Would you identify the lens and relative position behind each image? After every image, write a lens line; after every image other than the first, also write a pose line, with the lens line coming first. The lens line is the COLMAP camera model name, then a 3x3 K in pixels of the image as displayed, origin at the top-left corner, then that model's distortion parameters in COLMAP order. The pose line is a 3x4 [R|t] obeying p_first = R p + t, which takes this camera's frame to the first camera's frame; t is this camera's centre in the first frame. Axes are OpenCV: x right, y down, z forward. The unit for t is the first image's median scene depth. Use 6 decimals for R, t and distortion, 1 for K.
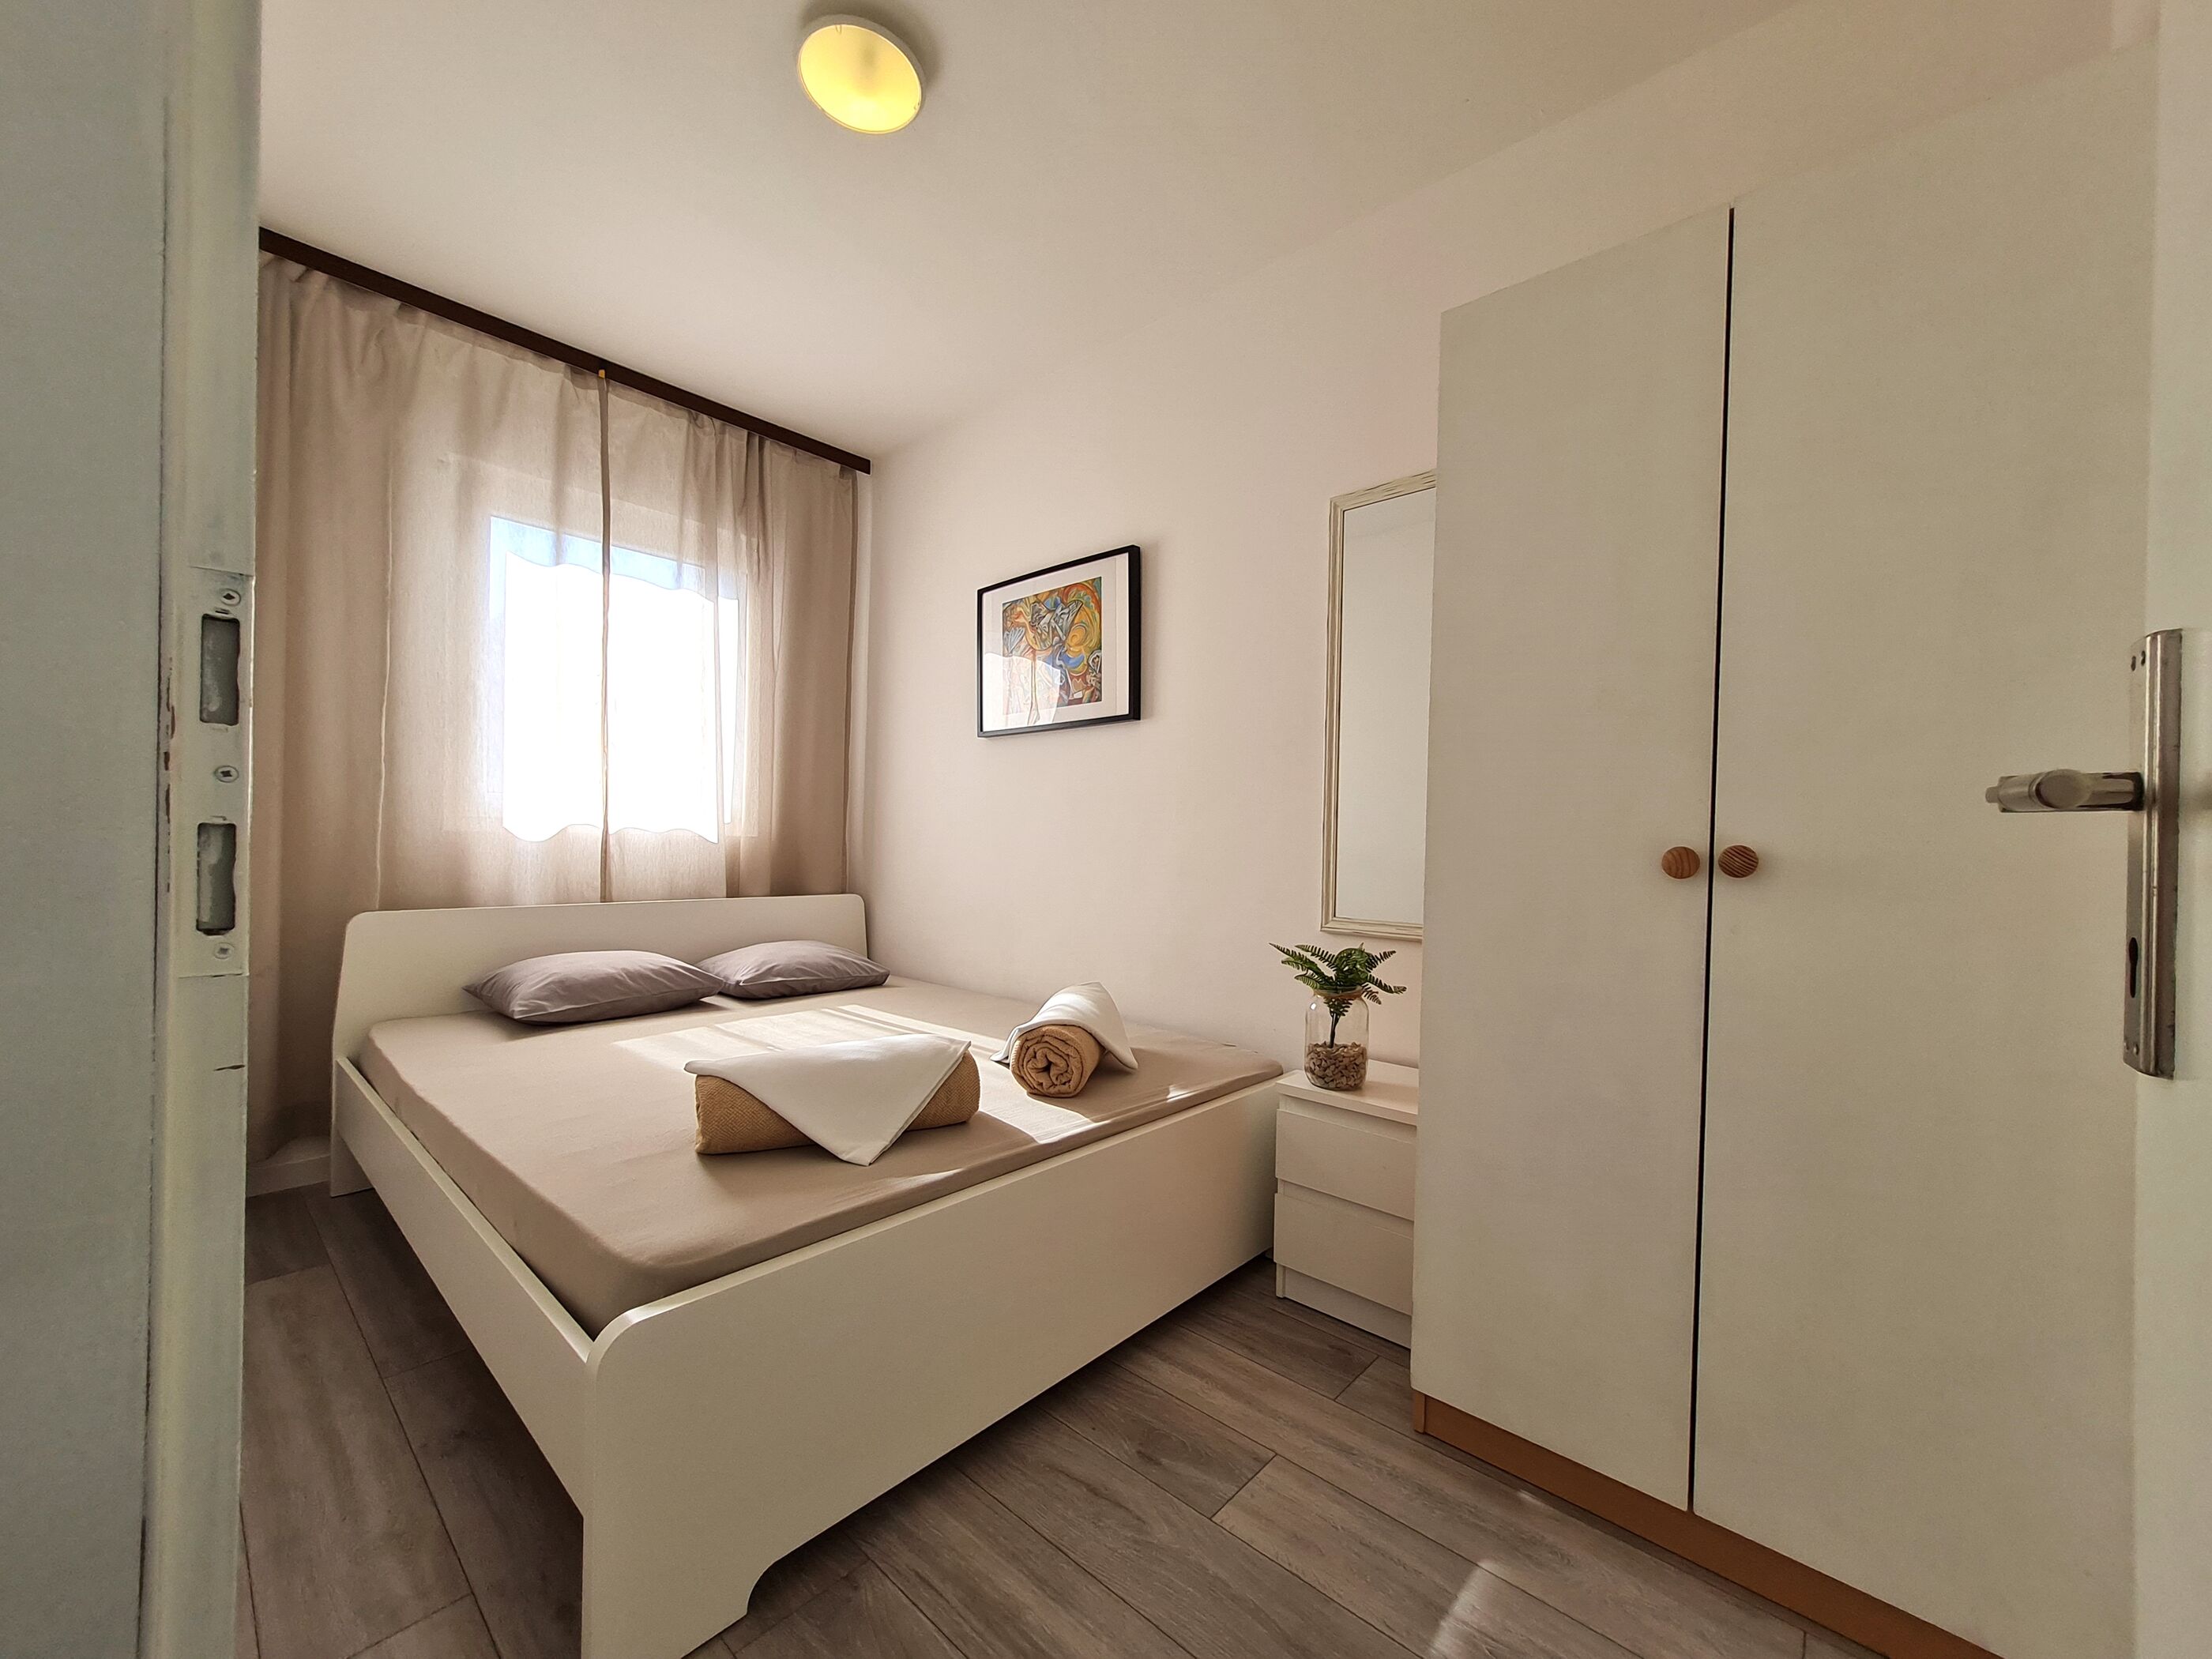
lens RADIAL K [[867.0, 0, 1113.2], [0, 867.0, 845.1], [0, 0, 1]] dist [-0.000322, 0.000243]
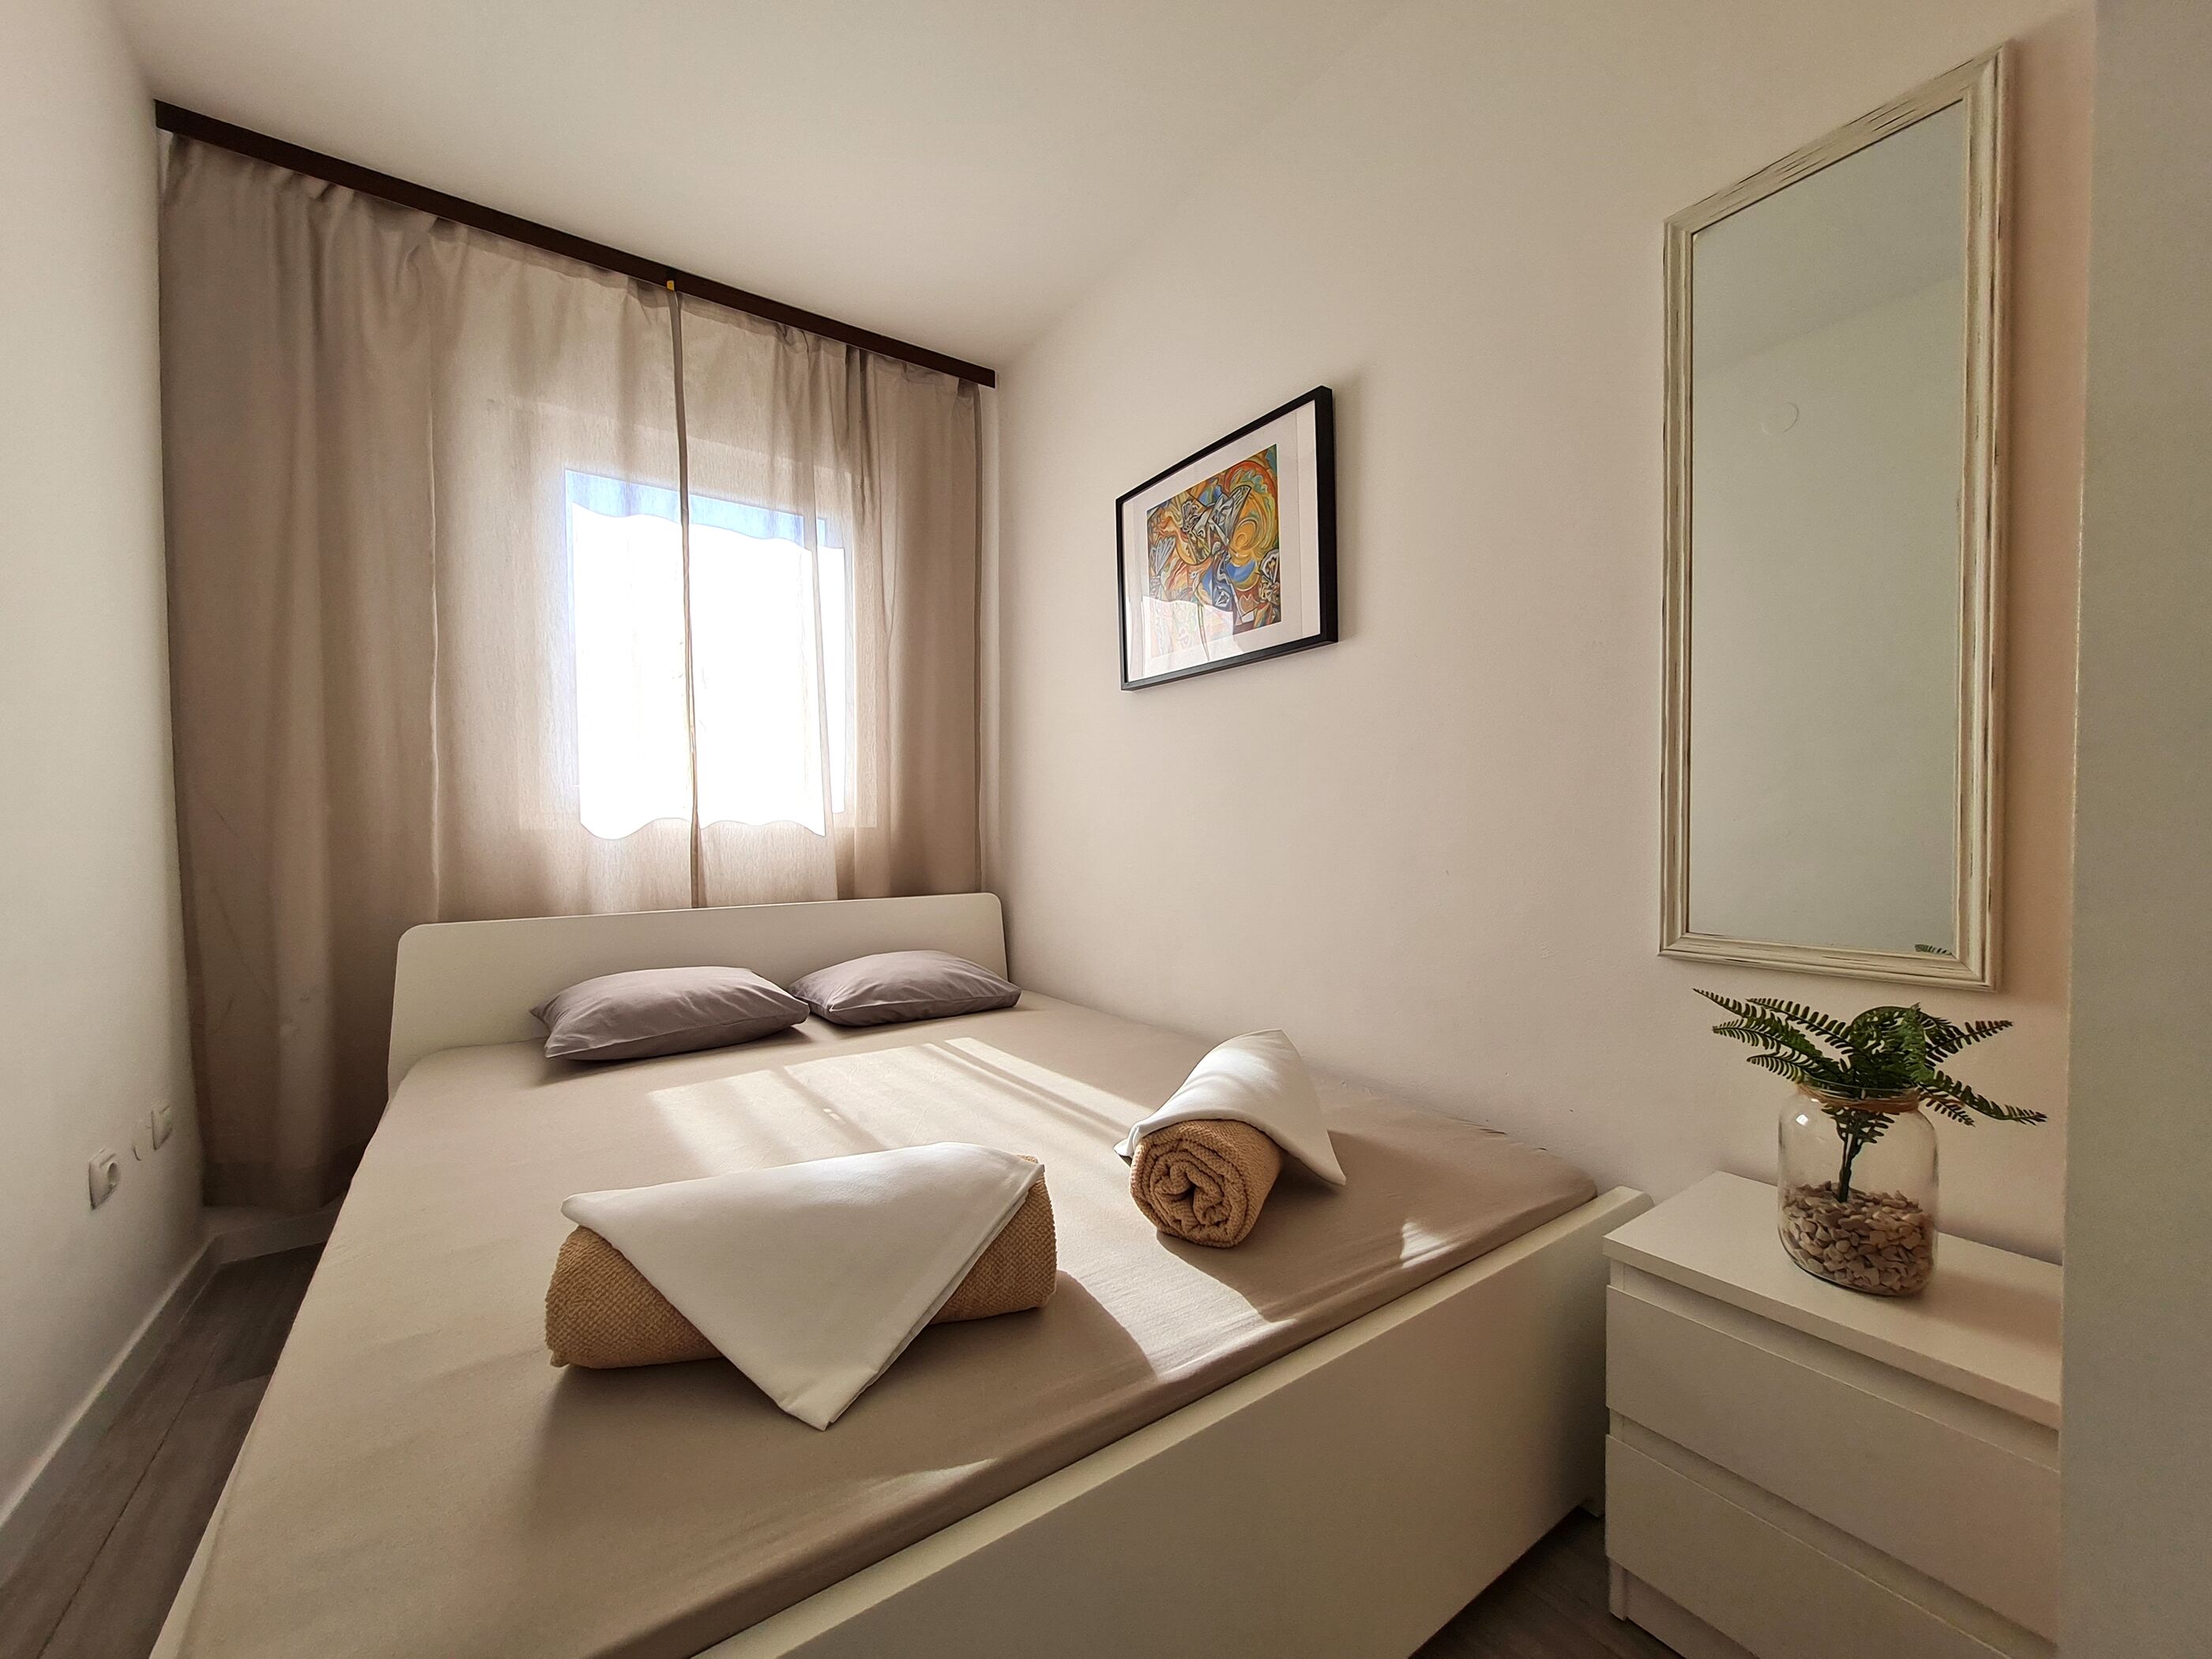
lens RADIAL K [[867.0, 0, 1103.8], [0, 867.0, 845.1], [0, 0, 1]] dist [-0.000322, 0.000243]
pose [[0.971314, -0.023406, -0.236645, 0.010313], [0.026760, 0.999582, 0.010970, 0.005783], [0.236290, -0.016988, 0.971534, 0.294628]]
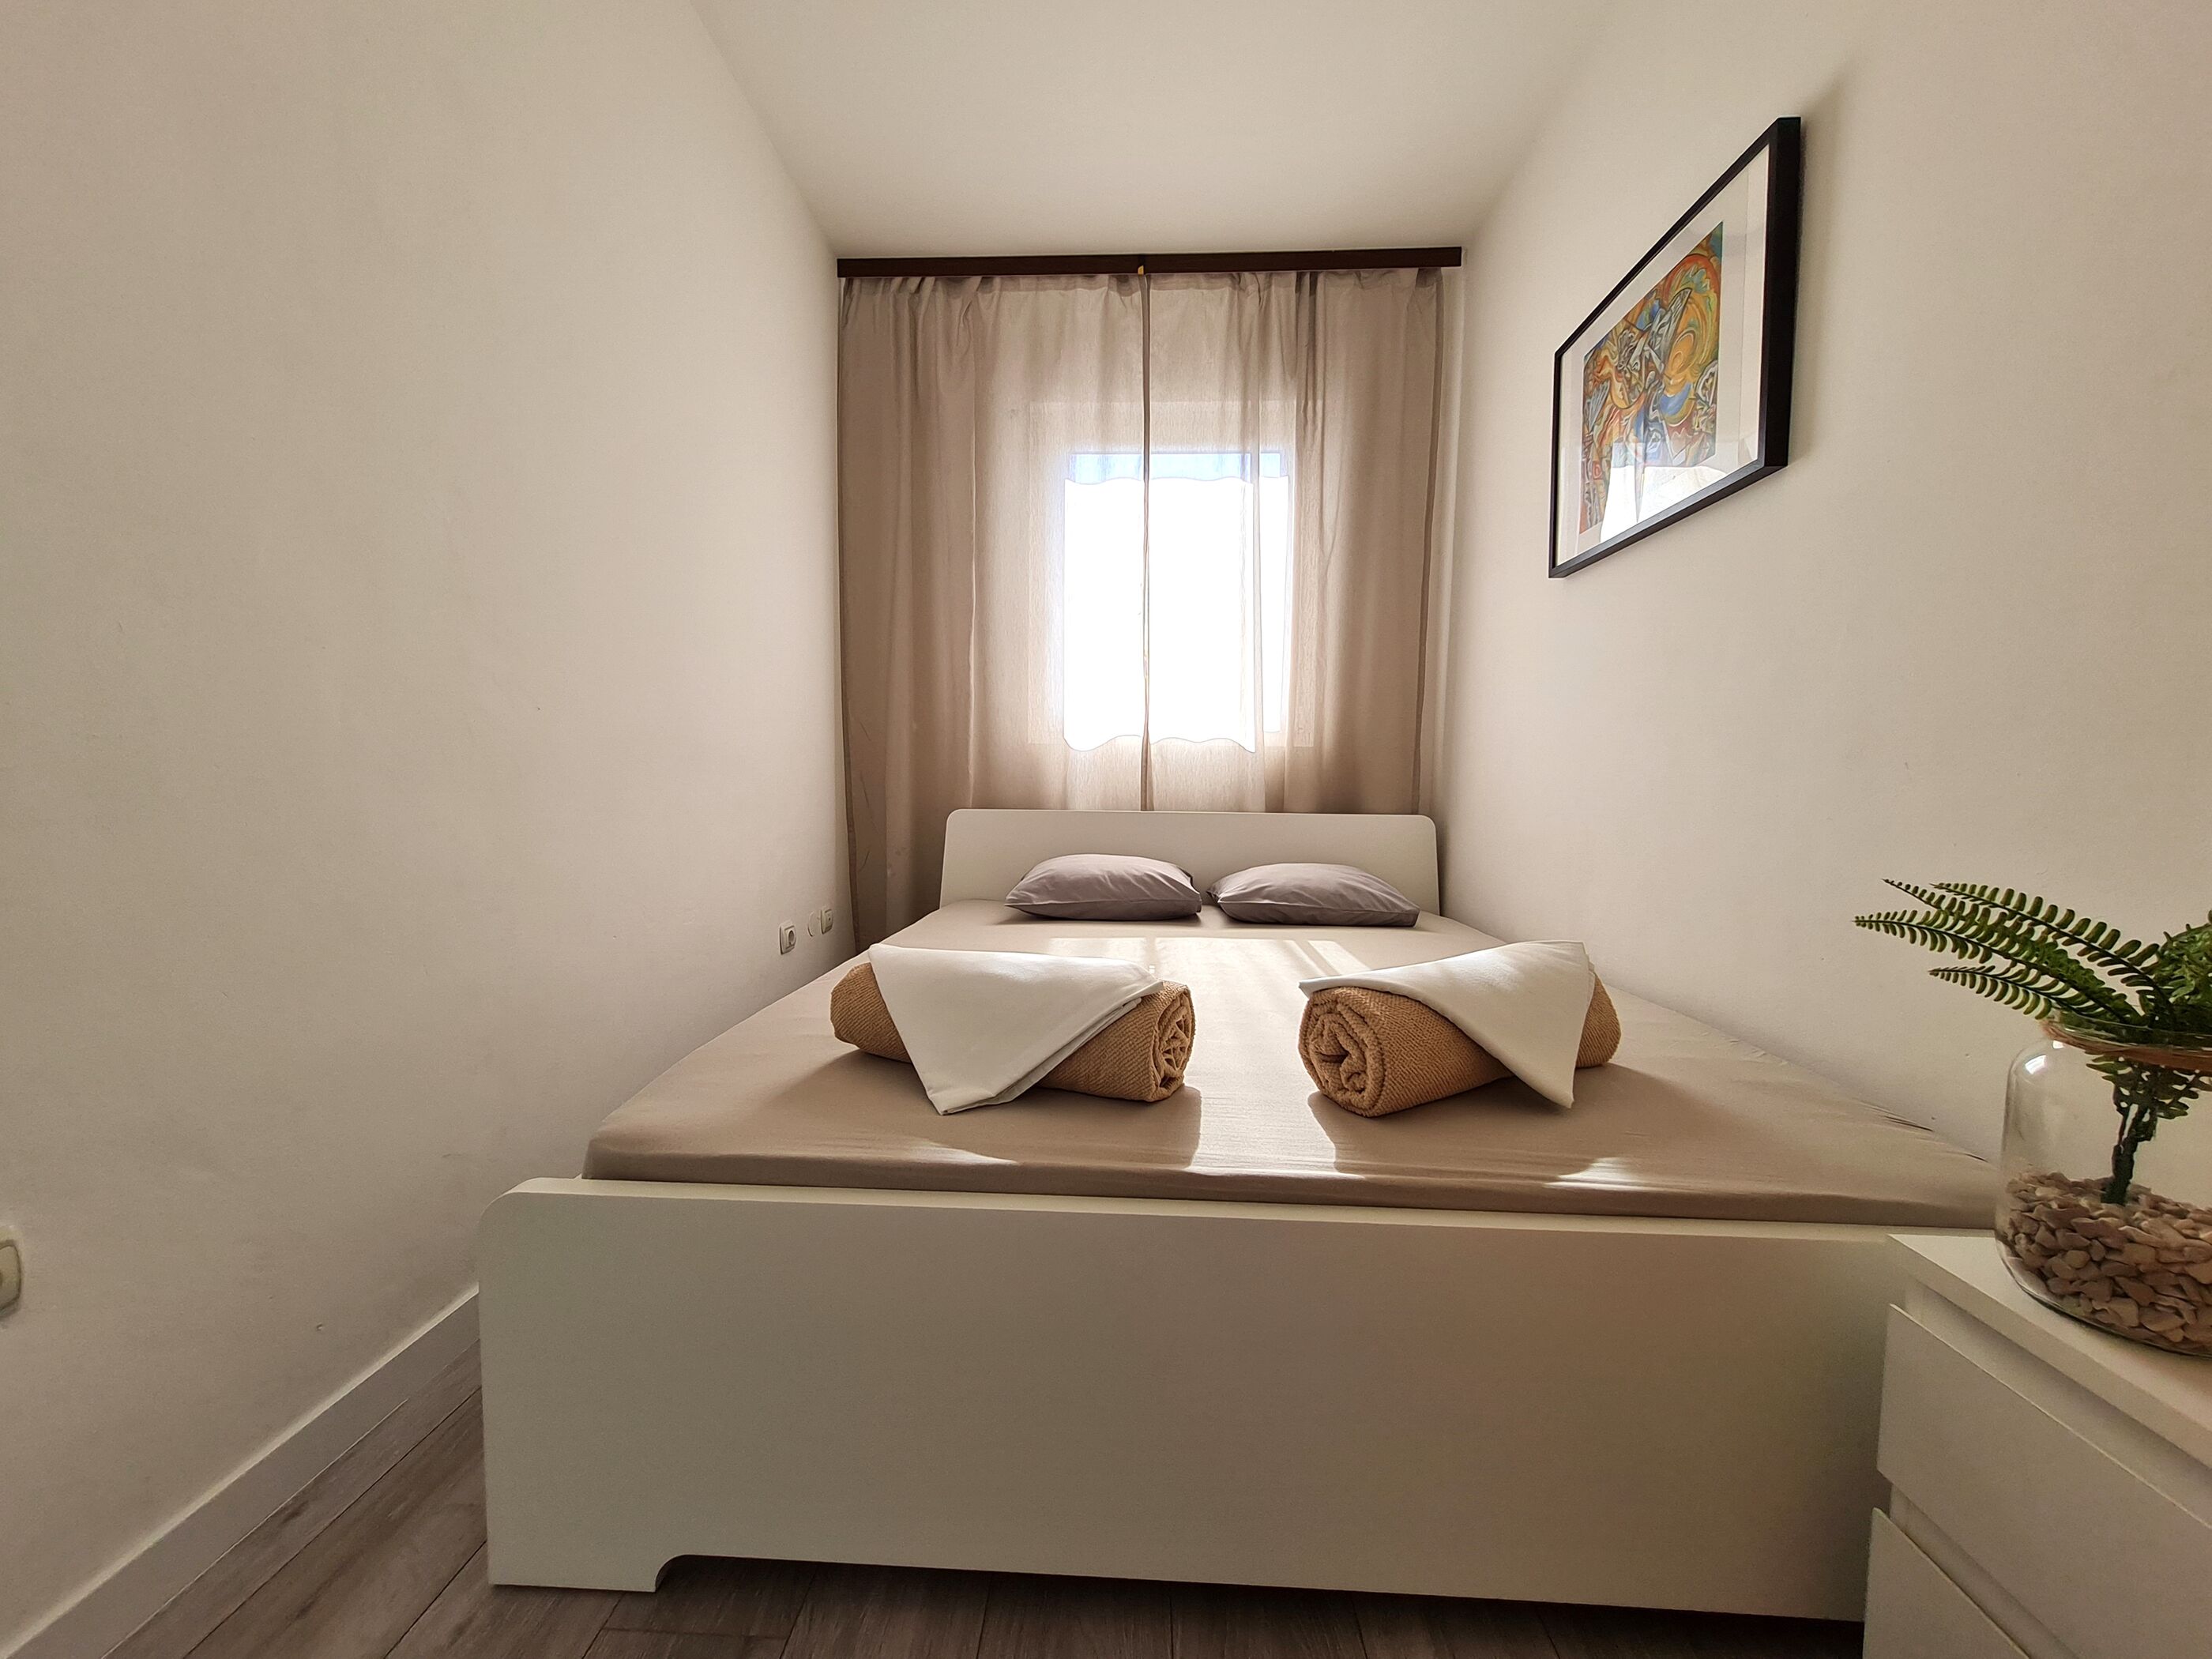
lens RADIAL K [[867.0, 0, 1112.4], [0, 867.0, 849.9], [0, 0, 1]] dist [-0.000322, 0.000243]
pose [[0.629091, 0.046985, -0.775910, 0.200456], [-0.003104, 0.998316, 0.057935, 0.059381], [0.777325, -0.034038, 0.628177, 0.370980]]
